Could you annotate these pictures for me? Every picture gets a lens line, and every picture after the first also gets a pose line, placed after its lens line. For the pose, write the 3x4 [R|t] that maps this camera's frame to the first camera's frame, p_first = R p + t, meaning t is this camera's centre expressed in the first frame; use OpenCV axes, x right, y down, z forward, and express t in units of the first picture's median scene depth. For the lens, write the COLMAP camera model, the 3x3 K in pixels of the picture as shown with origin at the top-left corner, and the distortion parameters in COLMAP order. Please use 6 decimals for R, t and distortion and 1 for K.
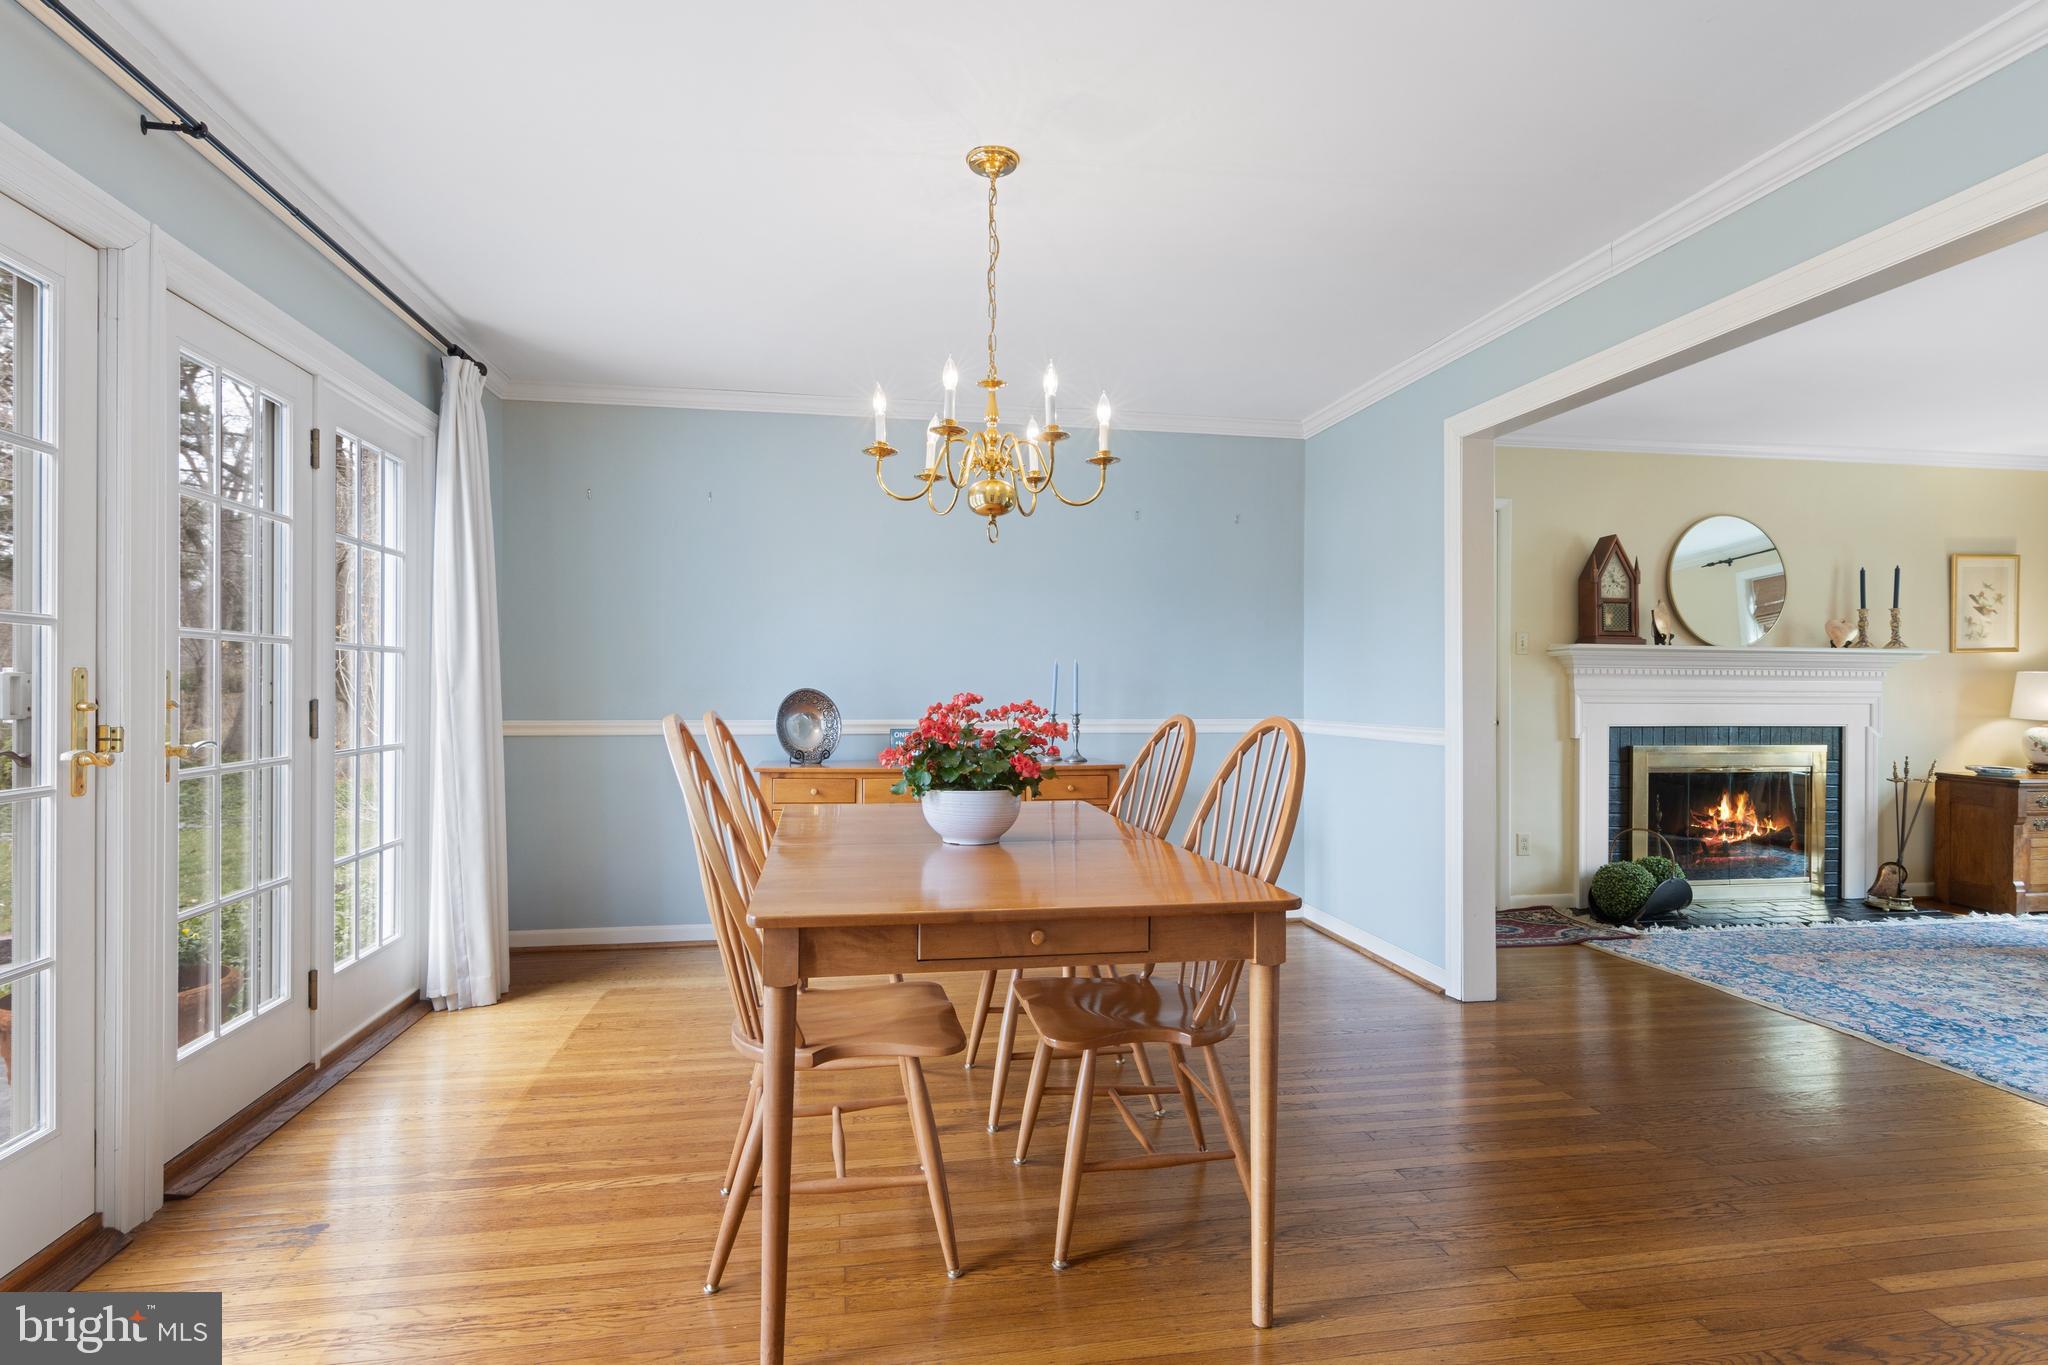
lens RADIAL K [[1040.7, 0, 1003.4], [0, 1040.7, 690.2], [0, 0, 1]] dist [0.000112, 0.001077]
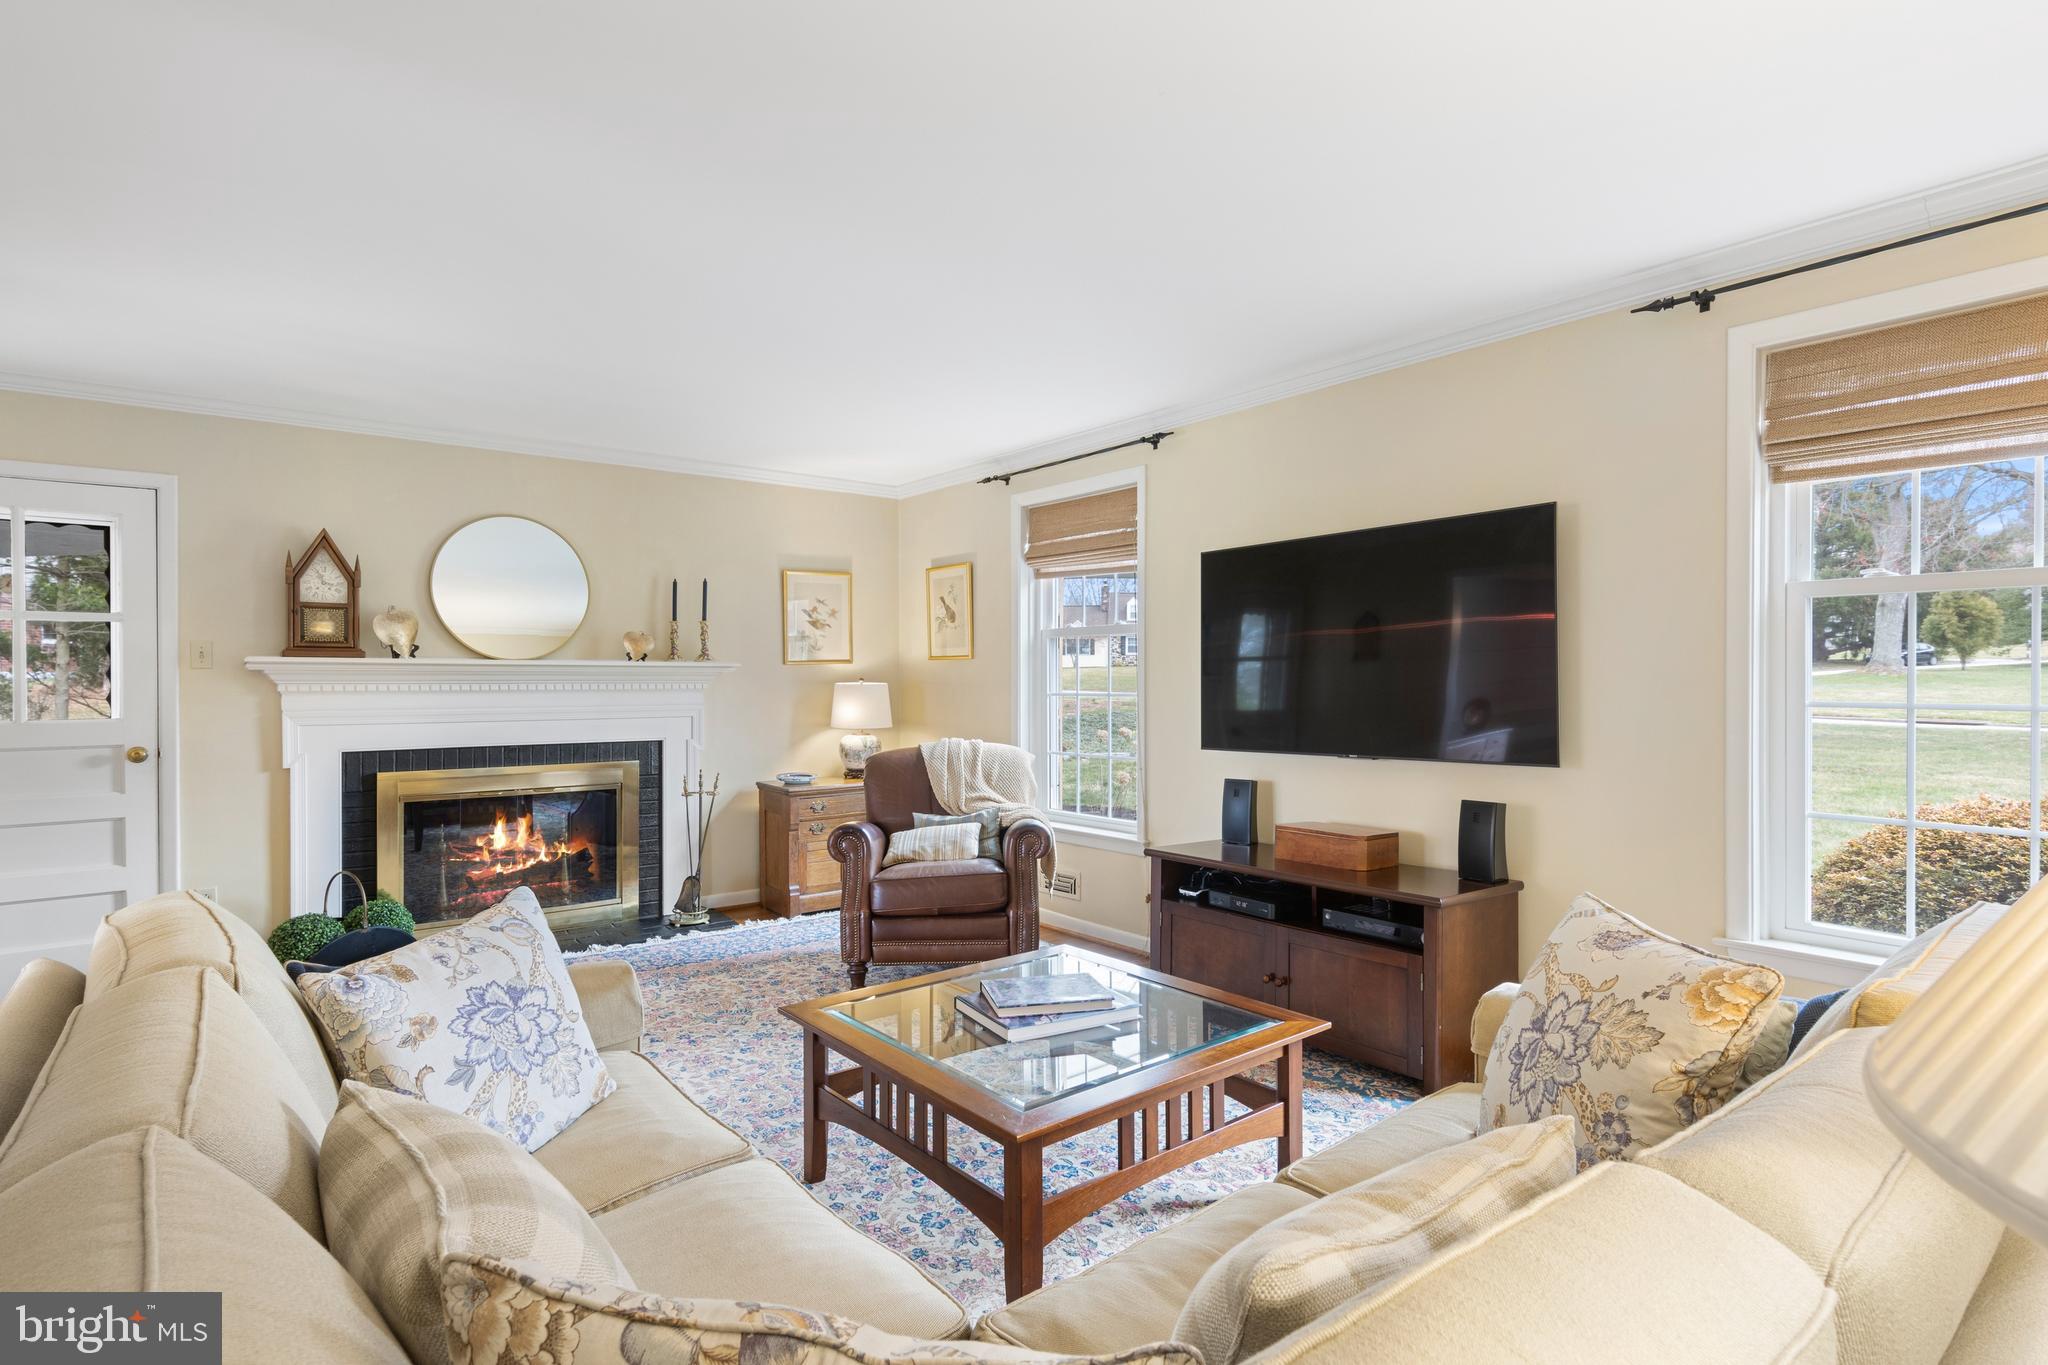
lens RADIAL K [[1040.7, 0, 1029.7], [0, 1040.7, 681.1], [0, 0, 1]] dist [0.000112, 0.001077]
pose [[0.865974, -0.005829, 0.500055, 0.642049], [0.003002, 0.999975, 0.006459, -0.027014], [-0.500080, -0.004092, 0.865970, -0.022242]]
